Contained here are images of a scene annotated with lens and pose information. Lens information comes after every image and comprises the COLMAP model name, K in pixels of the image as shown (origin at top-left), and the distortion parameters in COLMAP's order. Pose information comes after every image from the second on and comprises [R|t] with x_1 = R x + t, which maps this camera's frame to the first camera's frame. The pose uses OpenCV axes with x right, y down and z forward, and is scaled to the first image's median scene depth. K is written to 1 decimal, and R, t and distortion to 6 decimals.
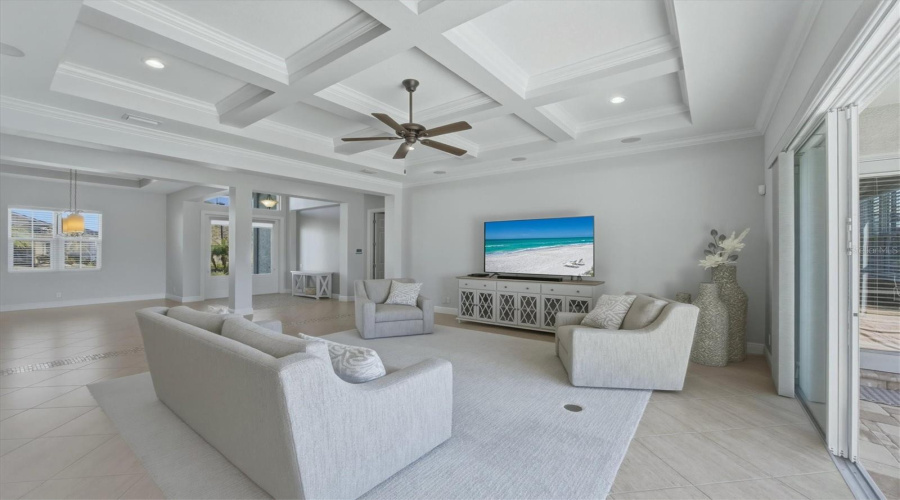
lens RADIAL K [[354.8, 0, 438.0], [0, 354.8, 250.5], [0, 0, 1]] dist [-0.026021, 0.009283]
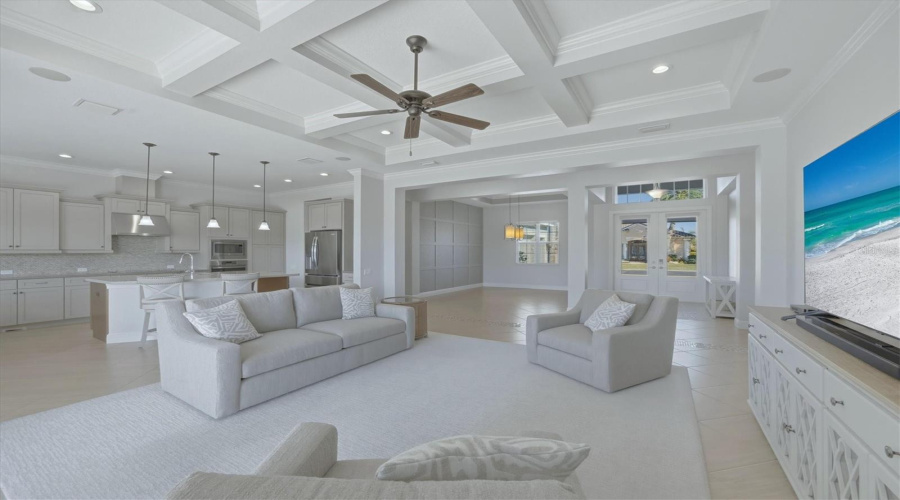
lens RADIAL K [[354.8, 0, 438.0], [0, 354.8, 250.5], [0, 0, 1]] dist [-0.026021, 0.009283]
pose [[0.097940, -0.004613, -0.995182, 0.336696], [0.002074, 0.999988, -0.004432, 0.007401], [0.995190, -0.001630, 0.097948, 0.434735]]
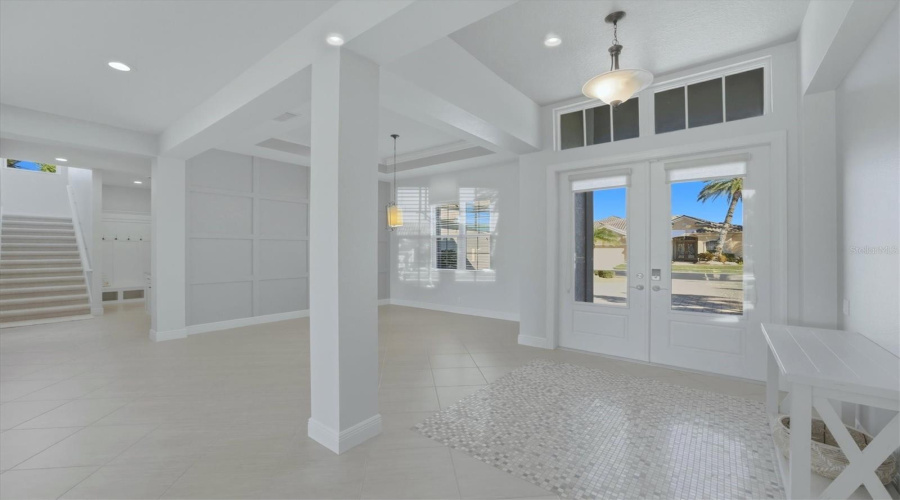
lens RADIAL K [[349.3, 0, 450.0], [0, 349.3, 250.0], [0, 0, 1]] dist [-0.000017, 0.000022]
pose [[0.003450, -0.000157, -0.999994, -0.208009], [-0.001138, 0.999999, -0.000161, 0.006448], [0.999993, 0.001139, 0.003450, 0.949264]]
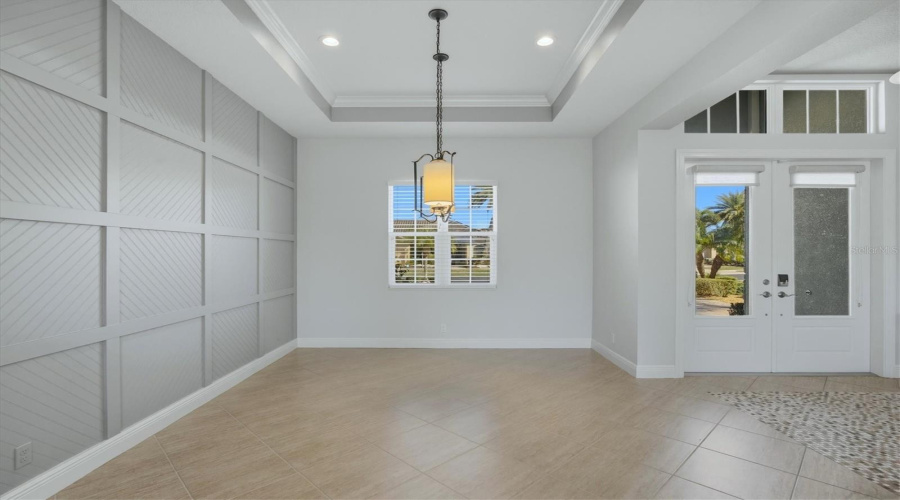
lens RADIAL K [[412.7, 0, 443.0], [0, 412.7, 252.8], [0, 0, 1]] dist [-0.001215, 0.000707]
pose [[0.604626, -0.001750, -0.796507, -0.517028], [0.002236, 0.999997, -0.000500, 0.002563], [0.796506, -0.001479, 0.604629, 0.563907]]
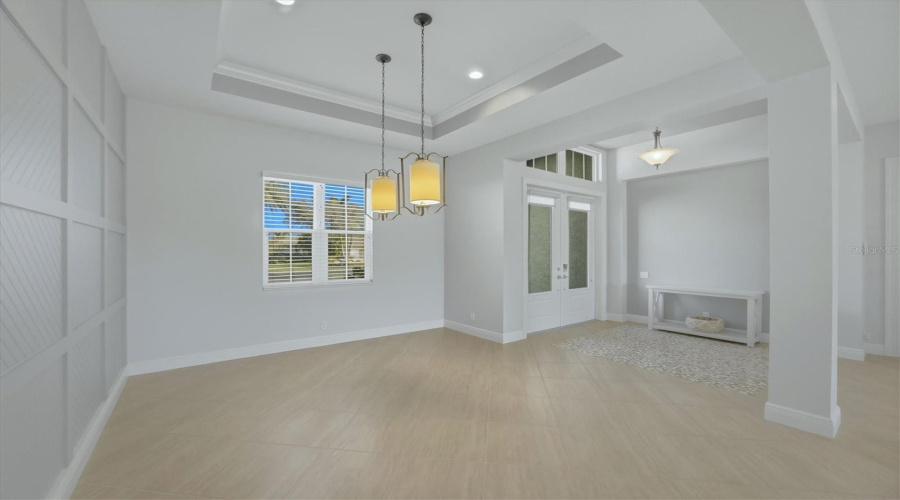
lens RADIAL K [[354.8, 0, 438.0], [0, 354.8, 250.5], [0, 0, 1]] dist [-0.026021, 0.009283]
pose [[0.961612, -0.001043, -0.274412, -0.724377], [0.002362, 0.999987, 0.004478, -0.000124], [0.274404, -0.004955, 0.961602, 0.467613]]
